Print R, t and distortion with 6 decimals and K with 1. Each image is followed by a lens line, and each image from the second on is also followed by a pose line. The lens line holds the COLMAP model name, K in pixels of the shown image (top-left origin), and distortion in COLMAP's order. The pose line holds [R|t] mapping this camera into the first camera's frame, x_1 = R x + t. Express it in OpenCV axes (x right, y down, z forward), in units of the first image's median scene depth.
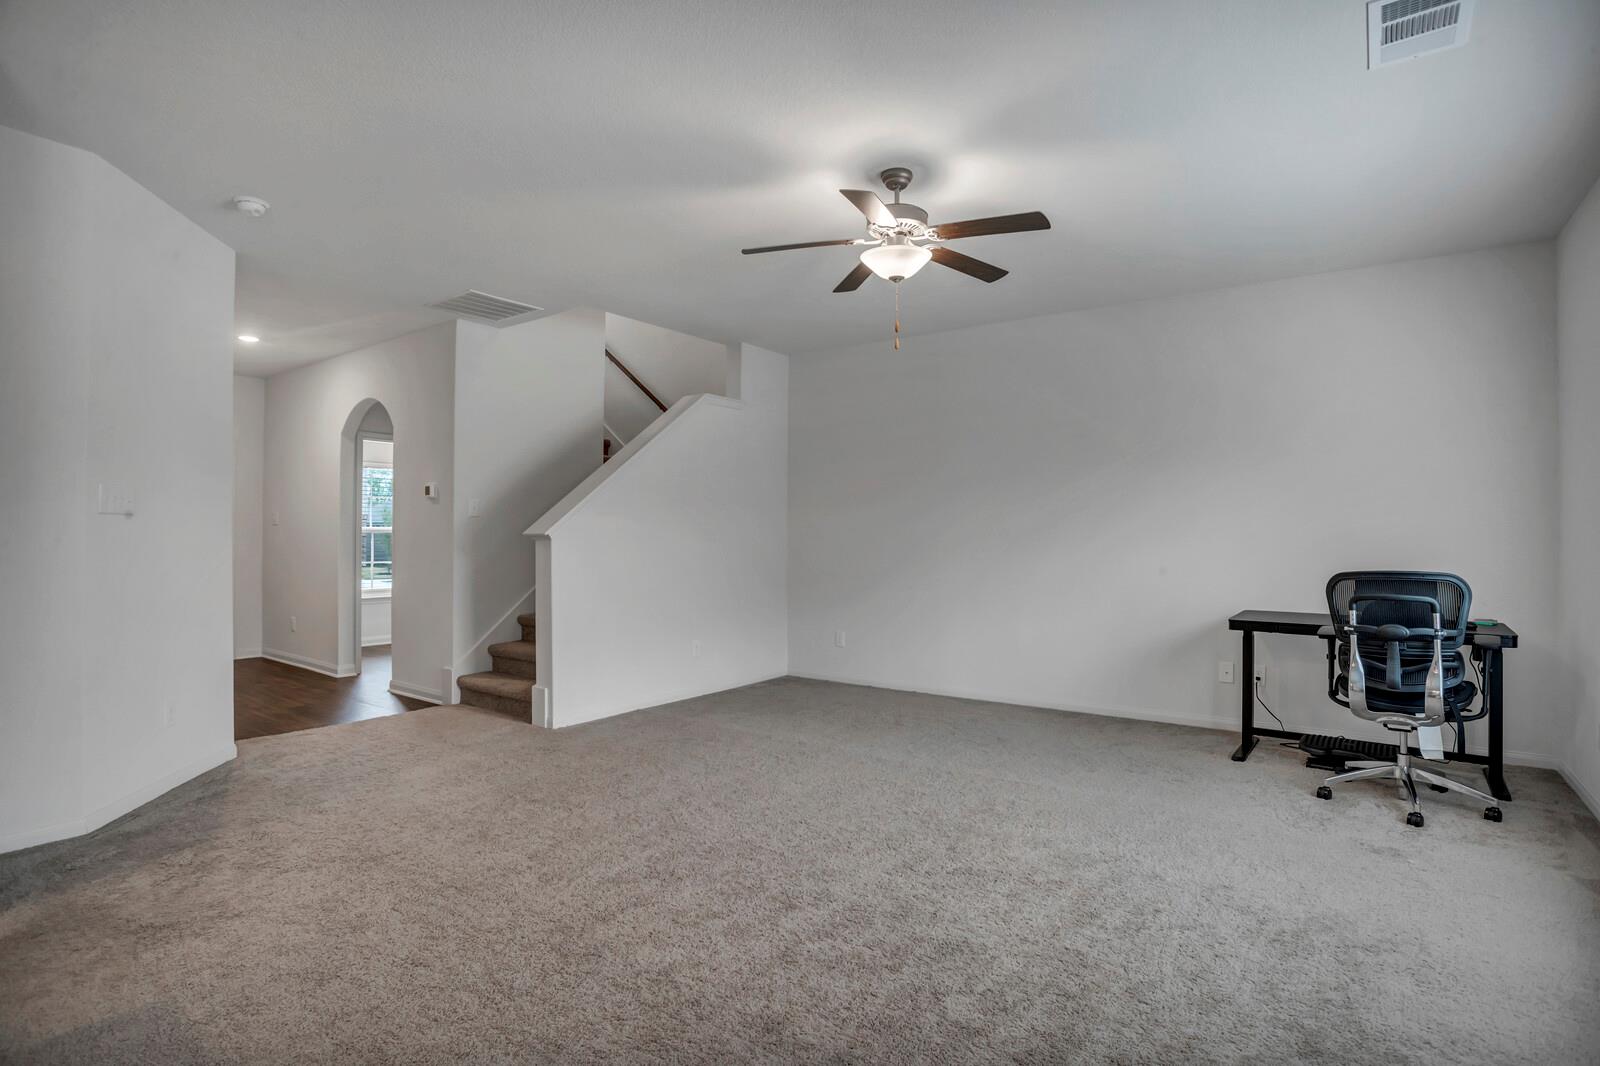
lens RADIAL K [[787.3, 0, 805.5], [0, 787.3, 516.2], [0, 0, 1]] dist [-0.039999, 0.003082]
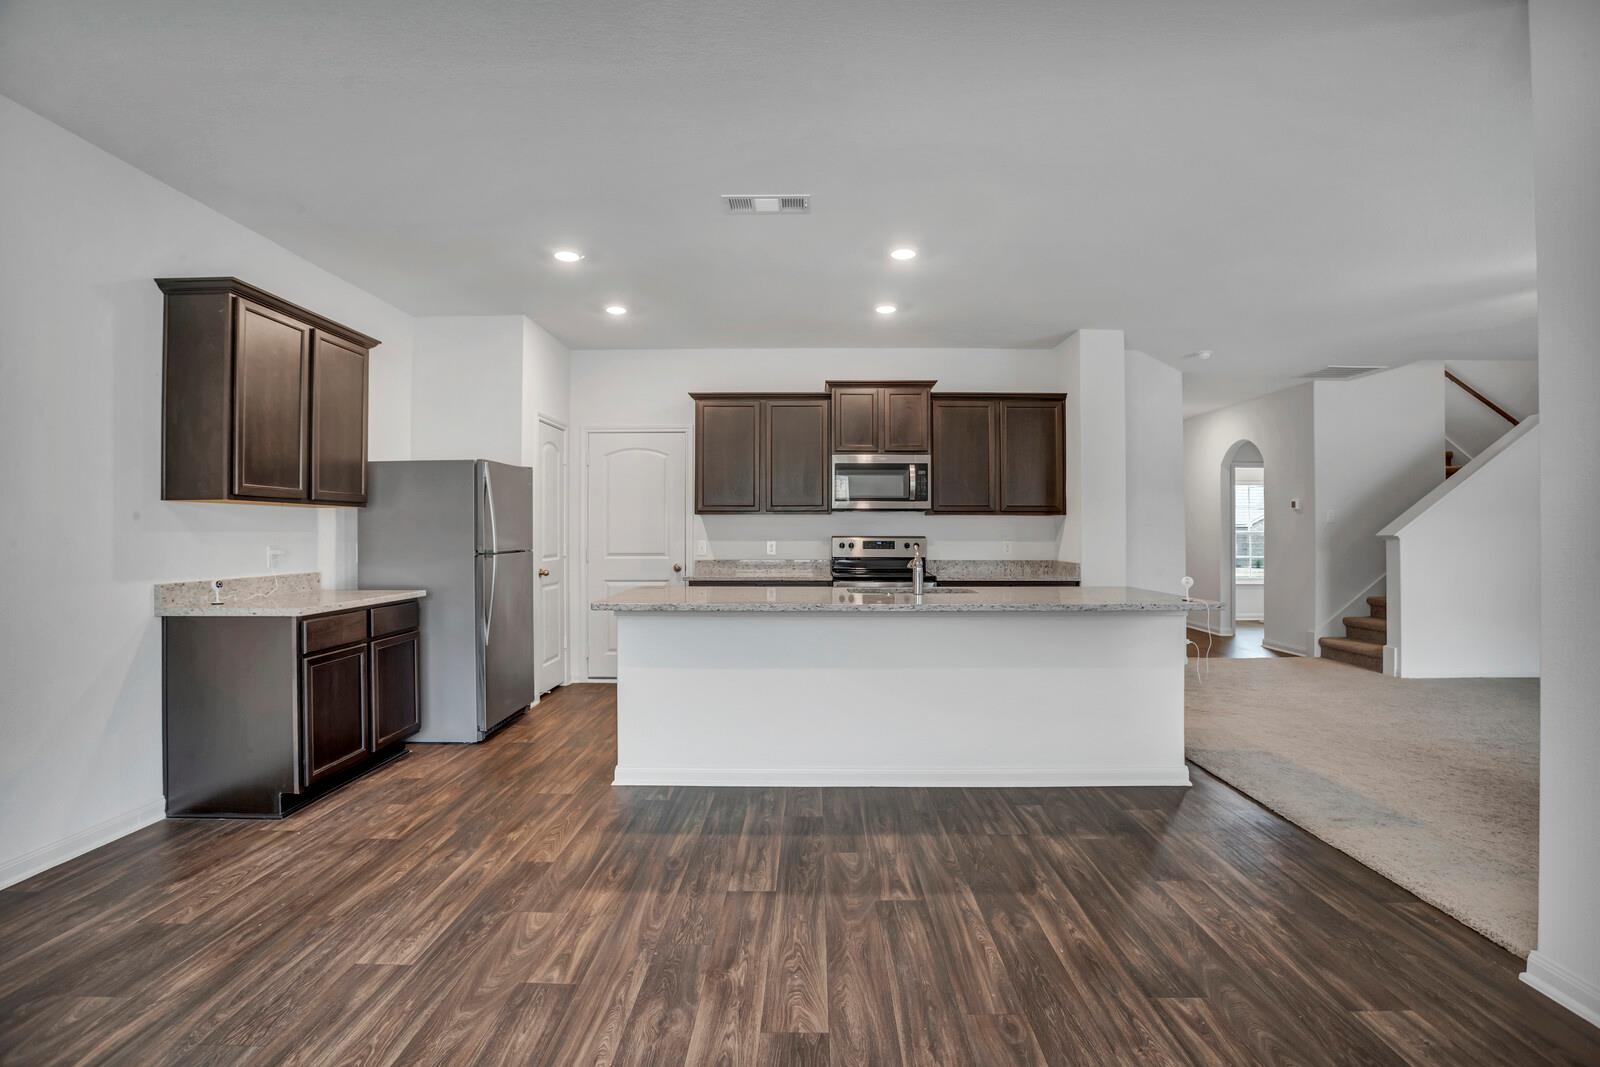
lens RADIAL K [[787.3, 0, 798.8], [0, 787.3, 522.0], [0, 0, 1]] dist [-0.039999, 0.003082]
pose [[0.576727, -0.009136, -0.816886, 0.144784], [0.007232, 0.999955, -0.006078, 0.000664], [0.816905, -0.002402, 0.576768, -0.545817]]
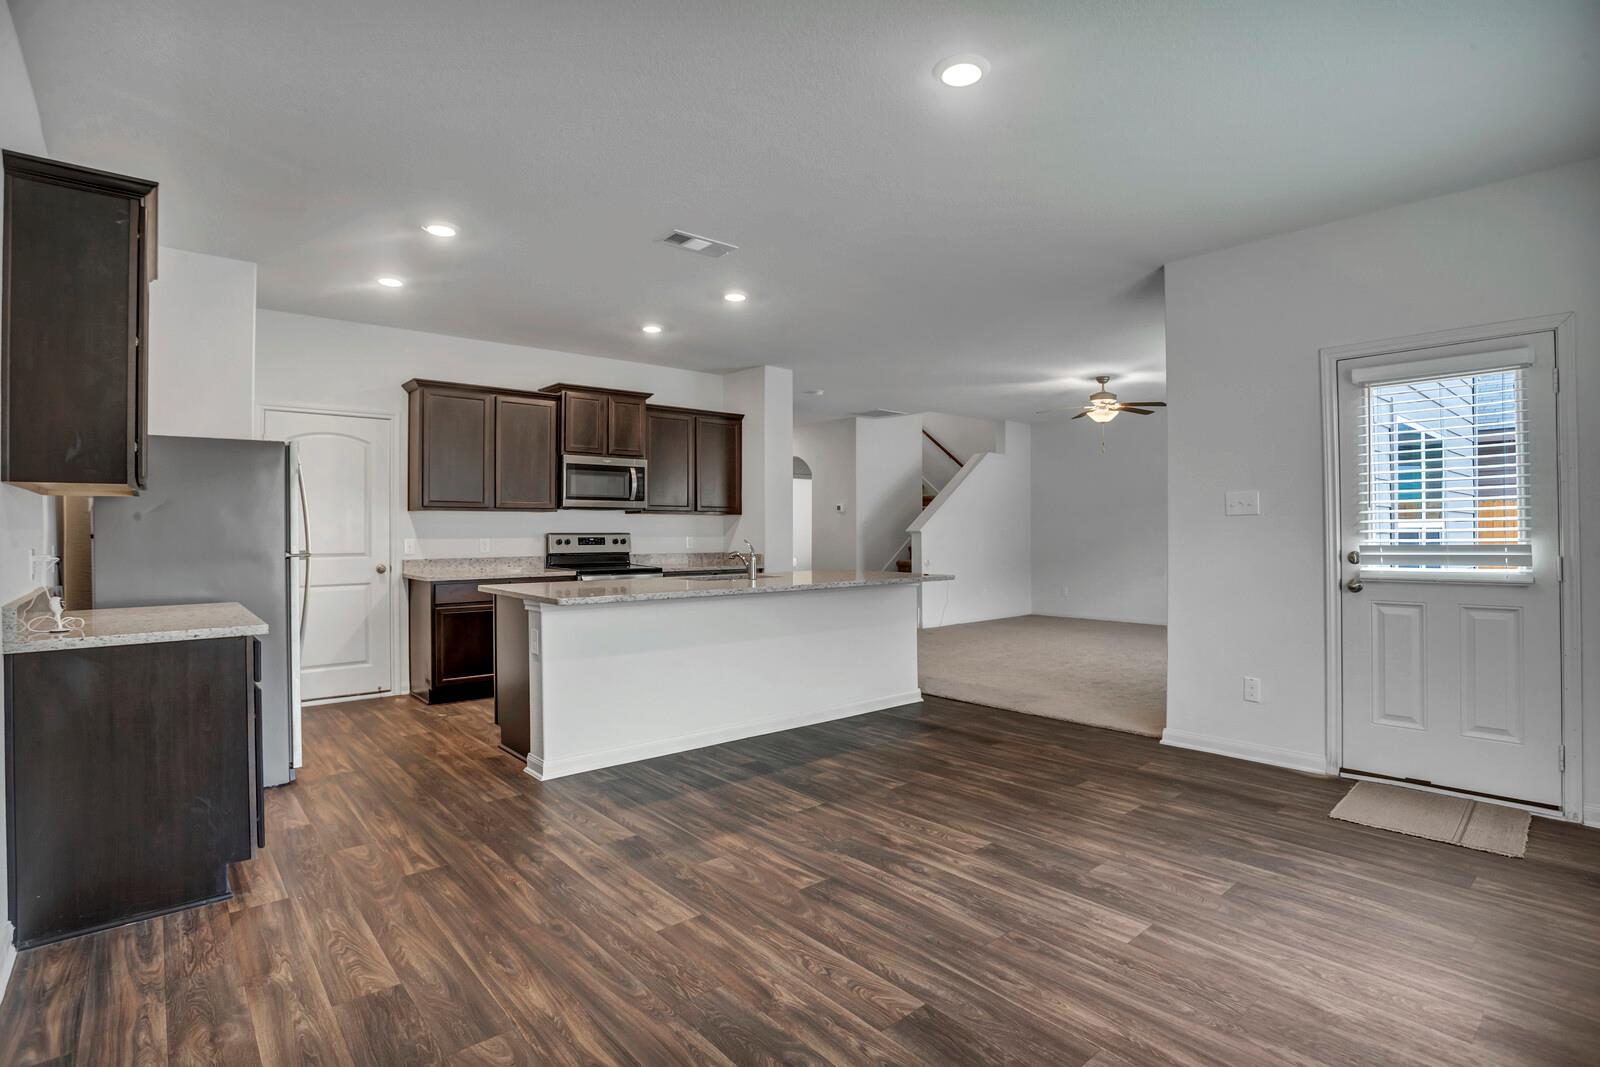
lens RADIAL K [[787.3, 0, 801.2], [0, 787.3, 525.3], [0, 0, 1]] dist [-0.039999, 0.003082]
pose [[0.971543, -0.000767, -0.236863, -0.123727], [0.002322, 0.999978, 0.006286, -0.003420], [0.236853, -0.006657, 0.971523, -0.895881]]
